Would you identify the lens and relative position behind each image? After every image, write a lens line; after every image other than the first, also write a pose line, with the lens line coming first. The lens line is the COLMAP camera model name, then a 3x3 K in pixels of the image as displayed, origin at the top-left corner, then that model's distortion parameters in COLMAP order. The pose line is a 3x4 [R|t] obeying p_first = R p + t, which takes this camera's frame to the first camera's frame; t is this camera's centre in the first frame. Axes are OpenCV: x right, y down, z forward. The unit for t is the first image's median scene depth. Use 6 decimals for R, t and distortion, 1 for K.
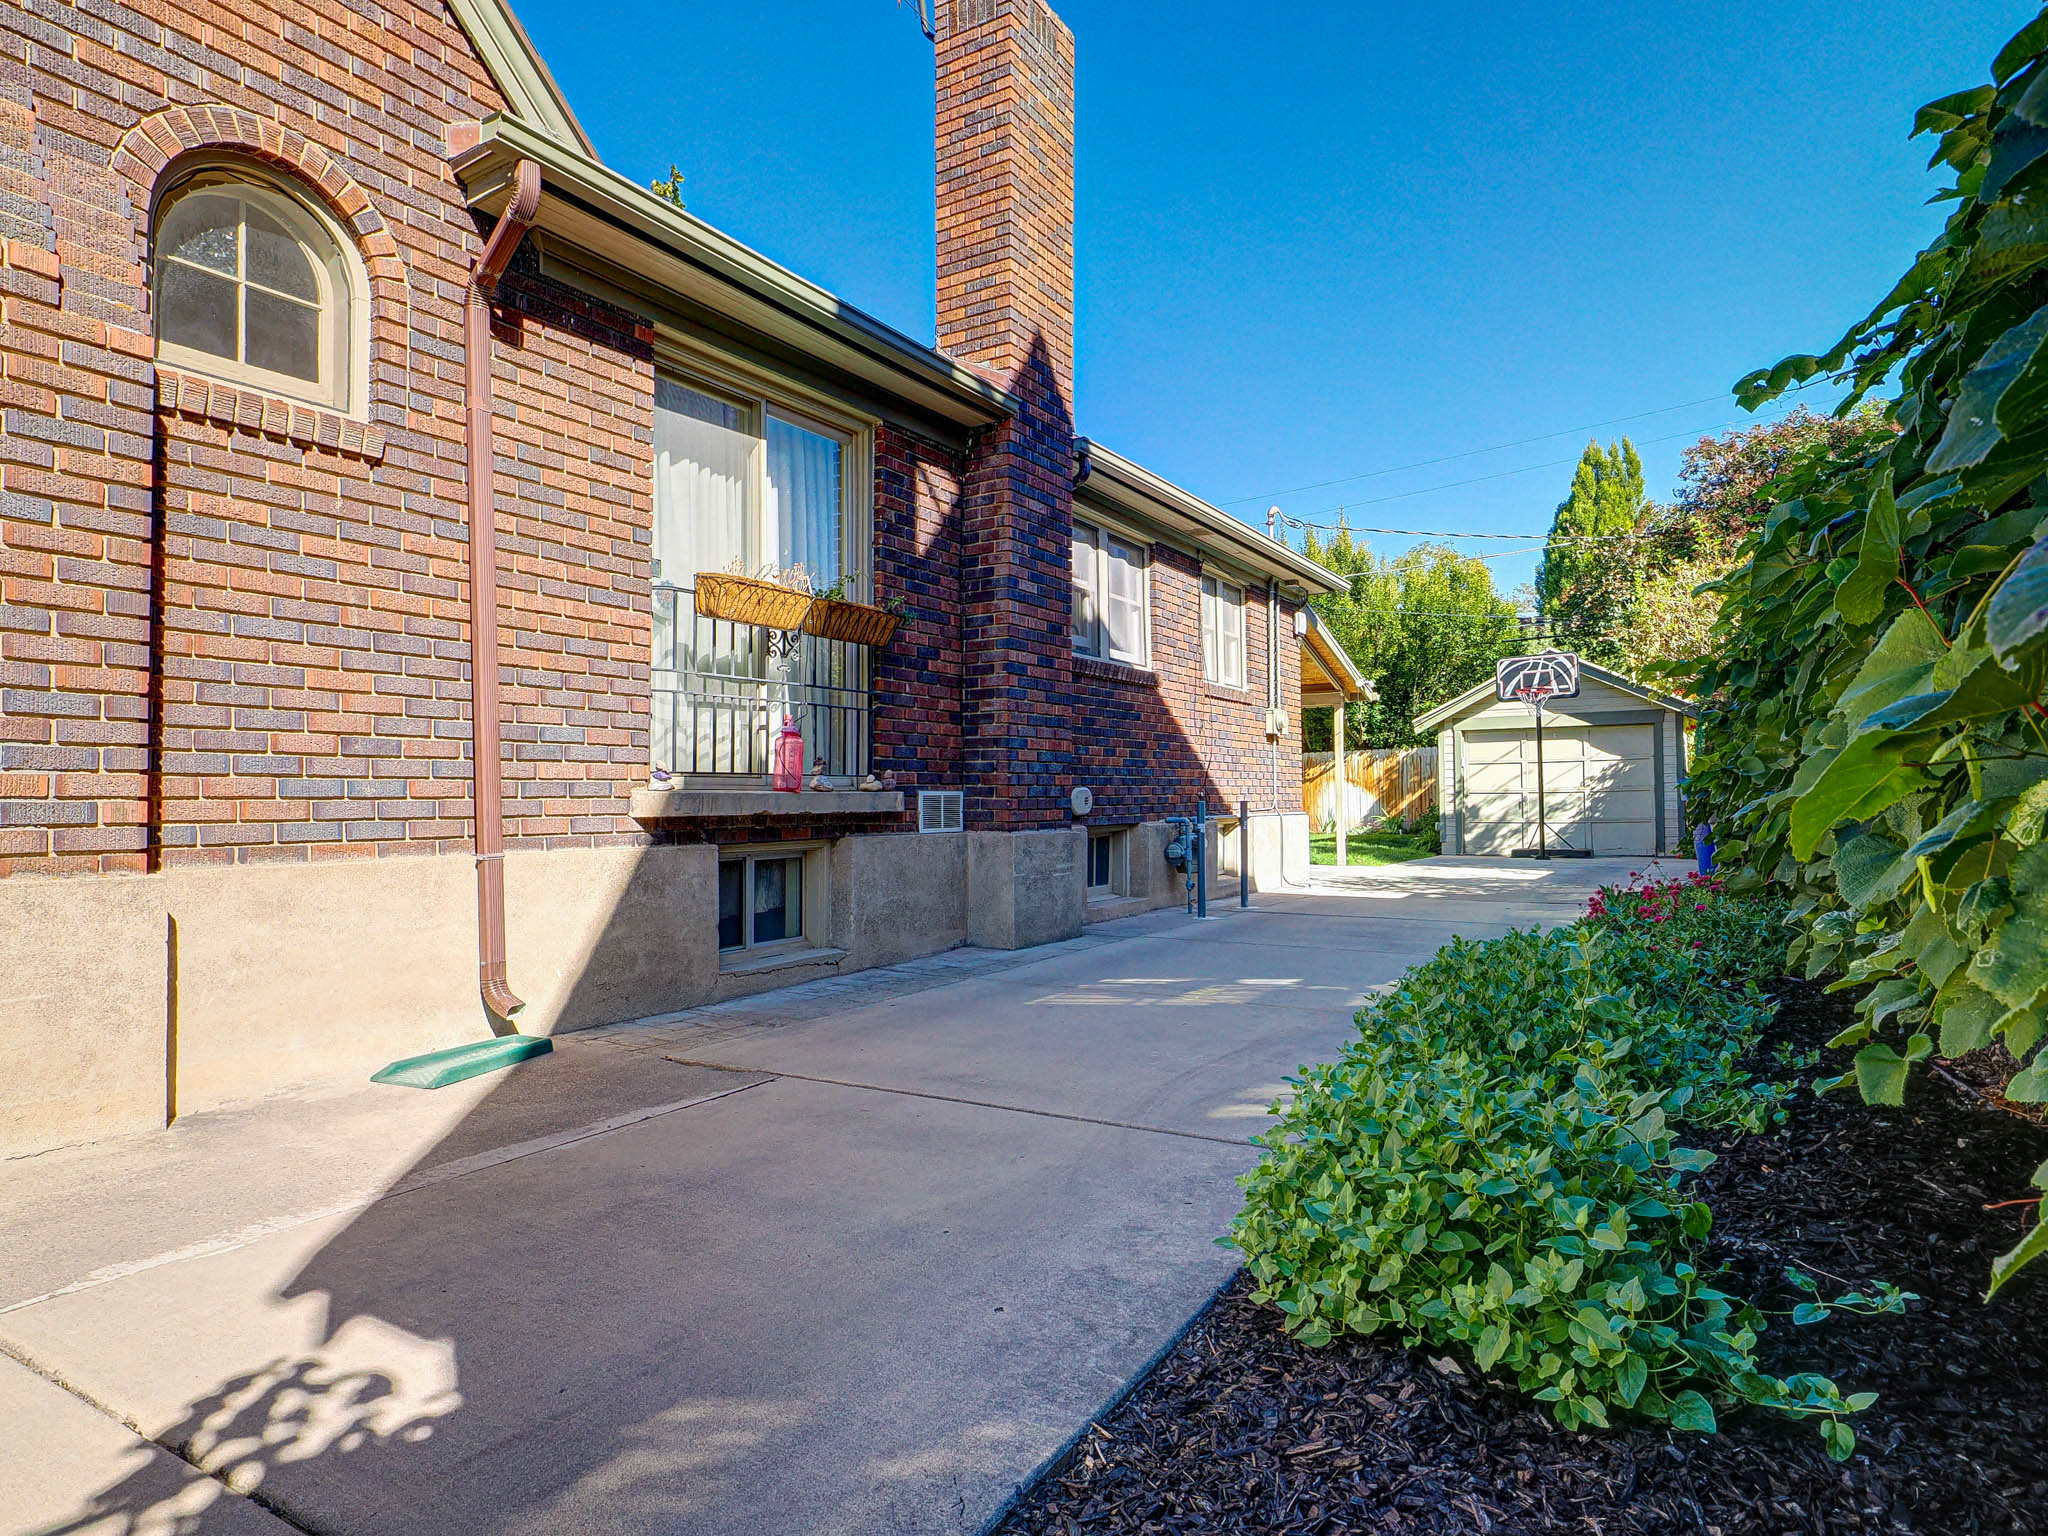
lens RADIAL K [[944.0, 0, 1006.0], [0, 944.0, 769.2], [0, 0, 1]] dist [0.002005, -0.000929]
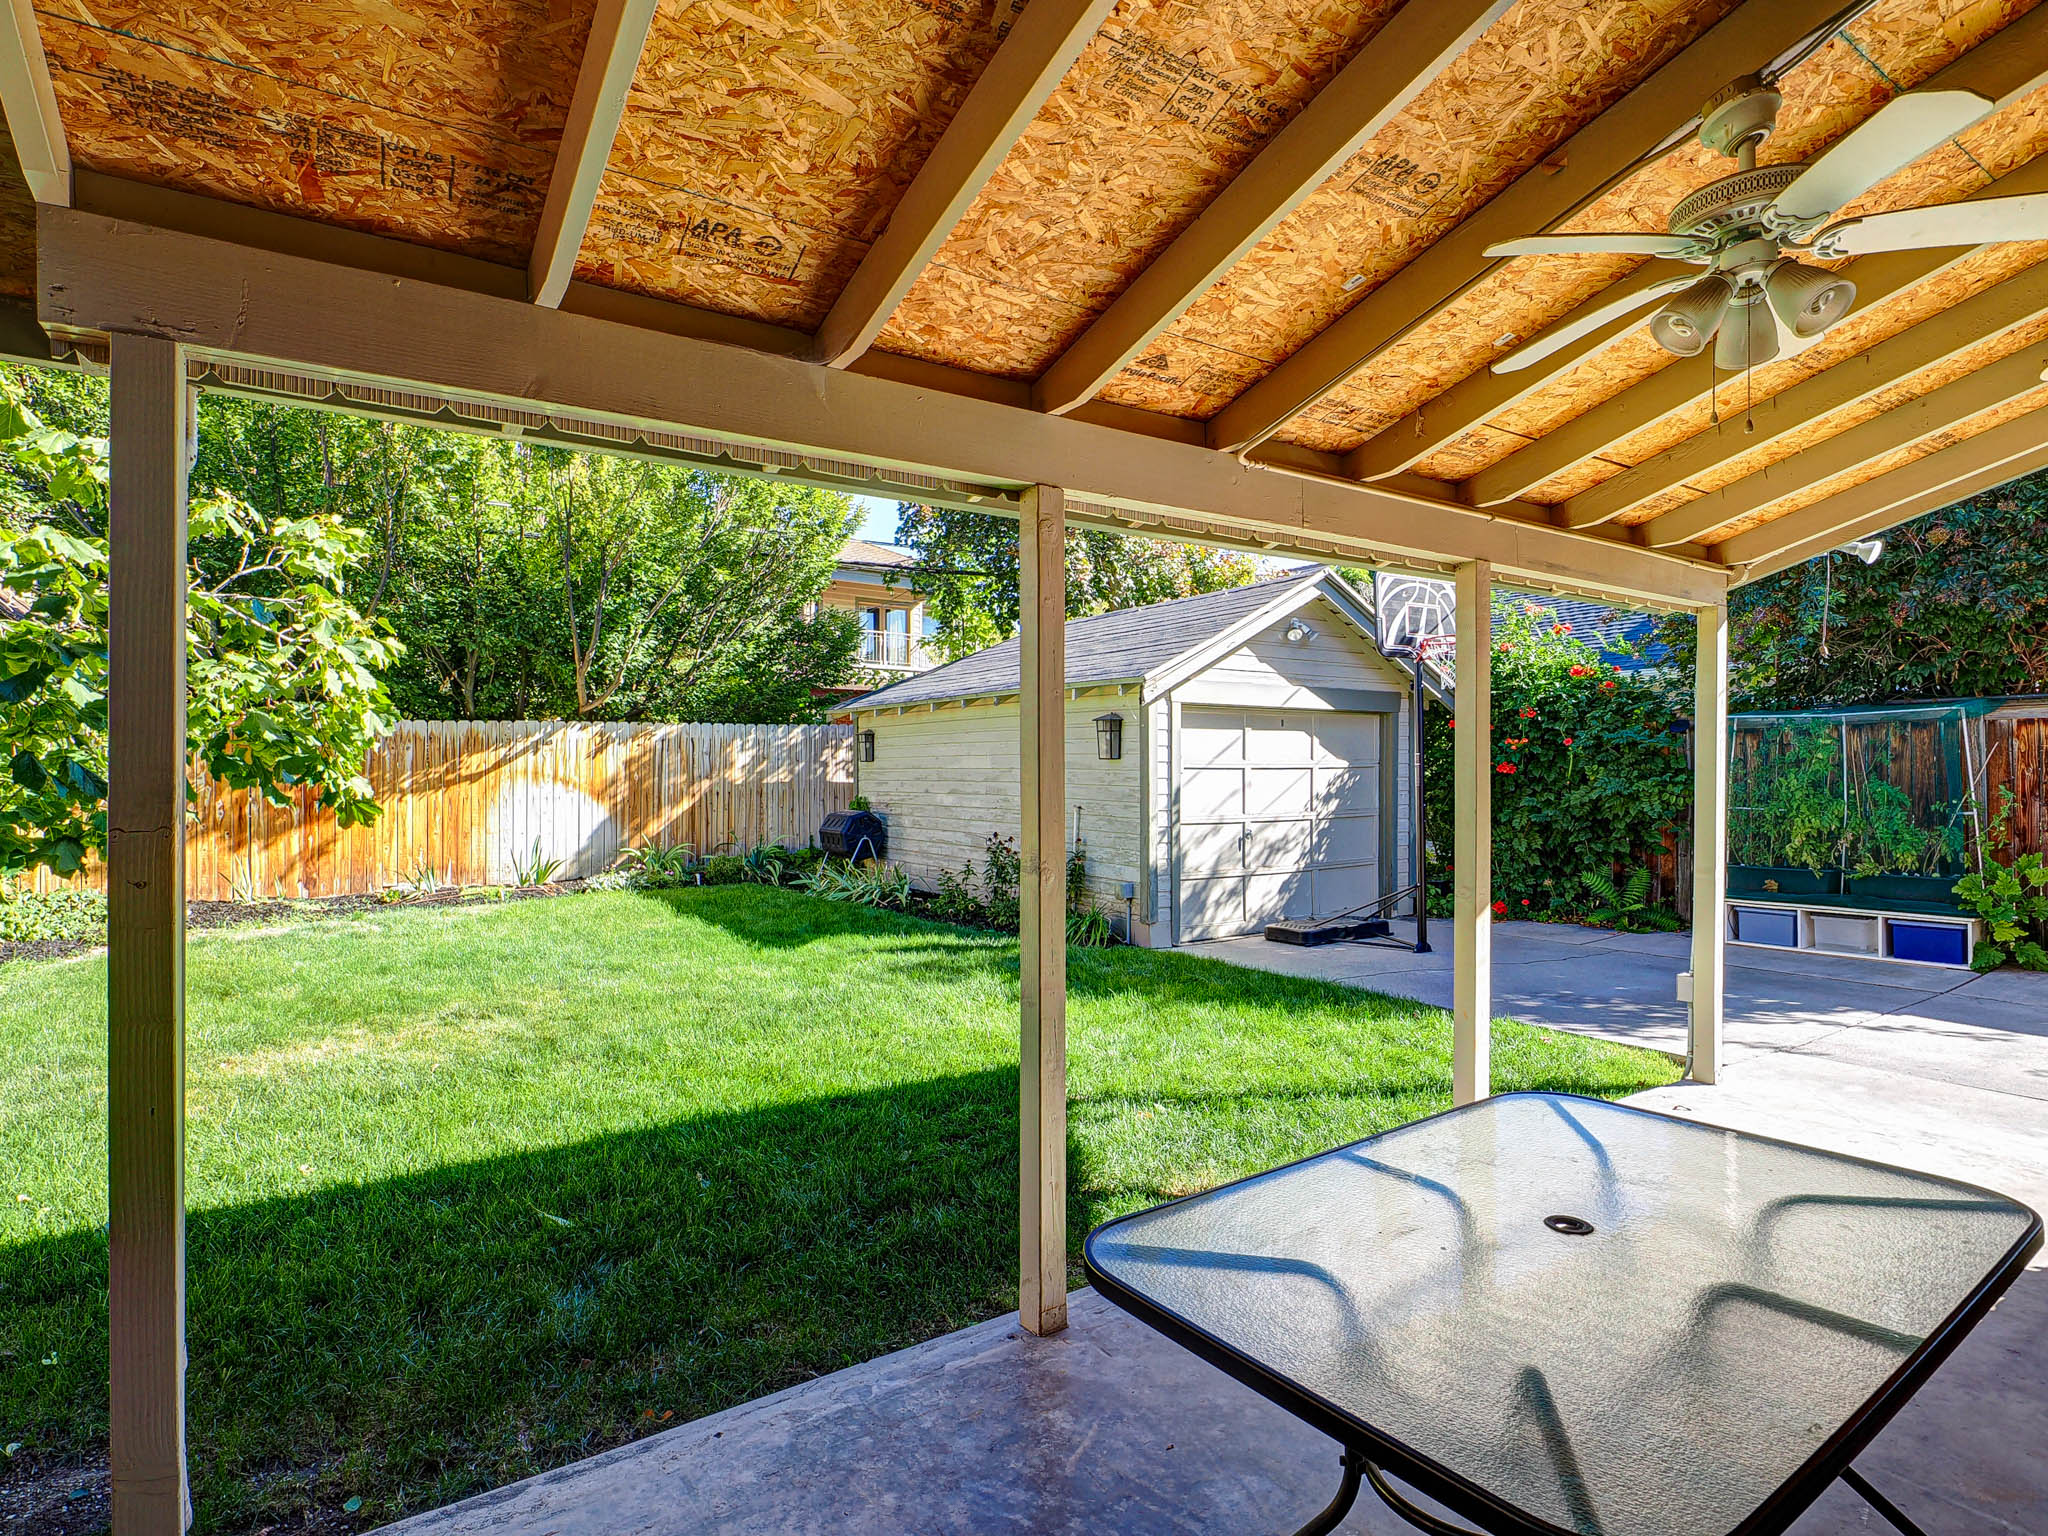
lens RADIAL K [[944.0, 0, 1006.0], [0, 944.0, 769.2], [0, 0, 1]] dist [0.002005, -0.000929]
pose [[0.359462, 0.012155, 0.933081, -0.022449], [-0.031185, 0.999513, -0.001006, -0.001336], [-0.932639, -0.028737, 0.359666, 0.919281]]
